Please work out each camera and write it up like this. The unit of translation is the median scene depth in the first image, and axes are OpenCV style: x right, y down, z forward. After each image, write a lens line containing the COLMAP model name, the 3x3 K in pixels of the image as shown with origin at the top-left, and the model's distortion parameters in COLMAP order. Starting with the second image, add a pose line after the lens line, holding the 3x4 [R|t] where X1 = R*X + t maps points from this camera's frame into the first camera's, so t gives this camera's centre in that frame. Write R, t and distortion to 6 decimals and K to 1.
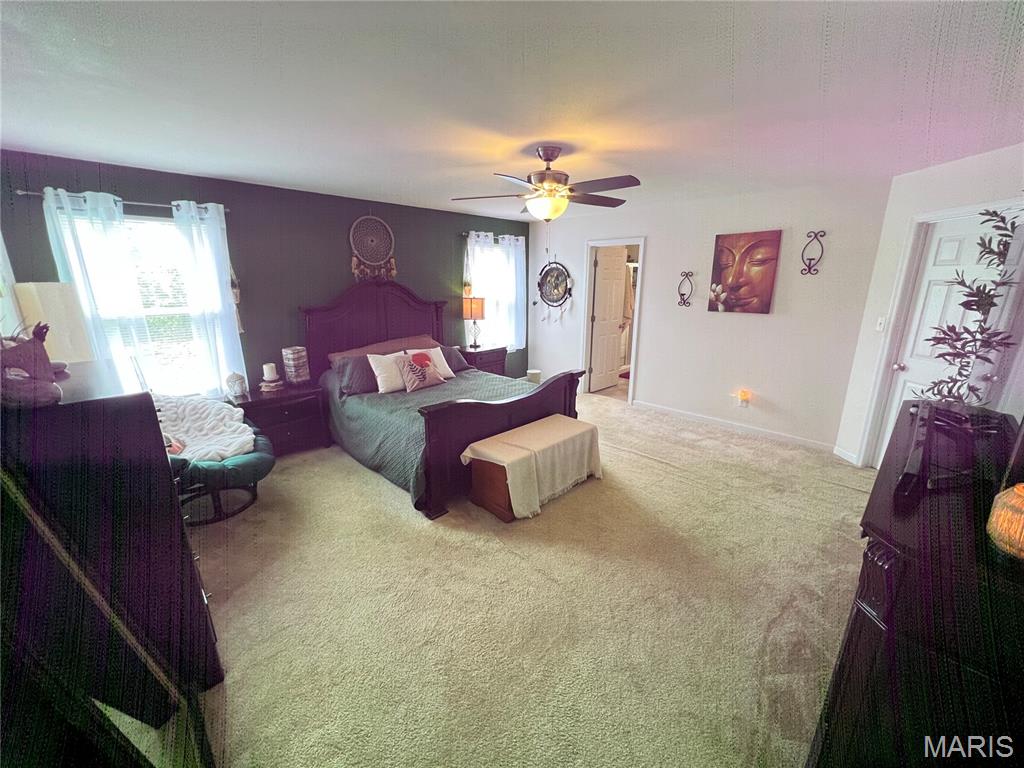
lens RADIAL K [[410.0, 0, 512.8], [0, 410.0, 385.5], [0, 0, 1]] dist [-0.002926, 0.000681]
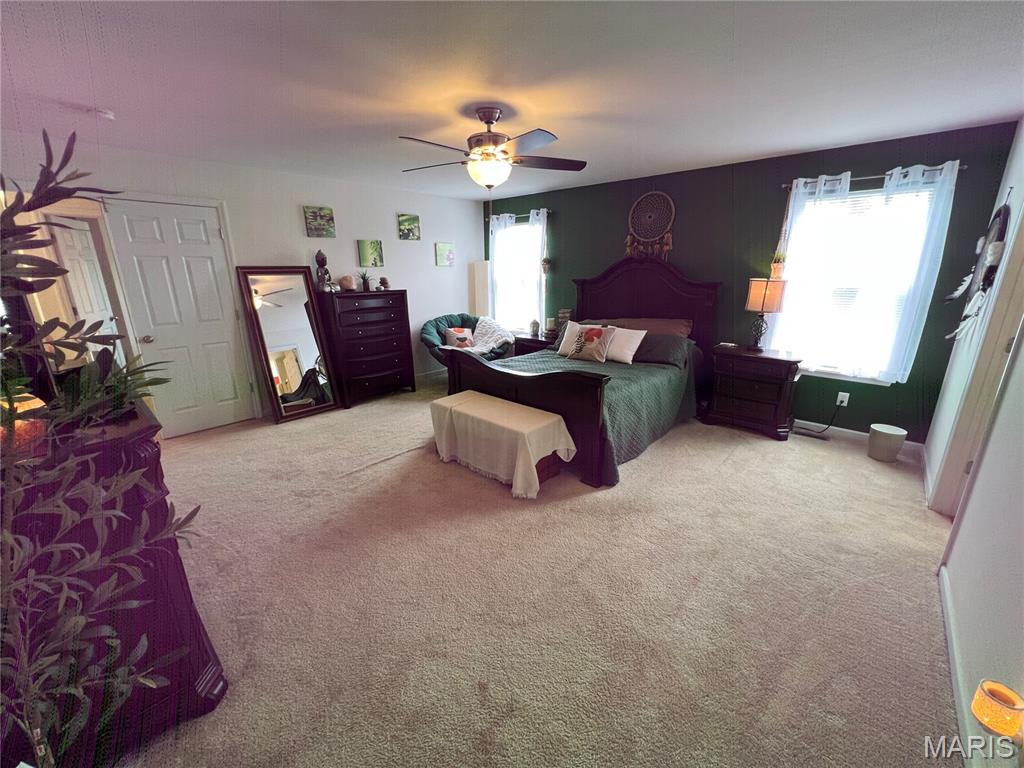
lens RADIAL K [[410.0, 0, 512.8], [0, 410.0, 385.5], [0, 0, 1]] dist [-0.002926, 0.000681]
pose [[0.064917, 0.288487, -0.955281, 0.720572], [-0.233083, 0.935203, 0.266585, -0.155736], [0.970288, 0.205353, 0.127952, 0.629748]]
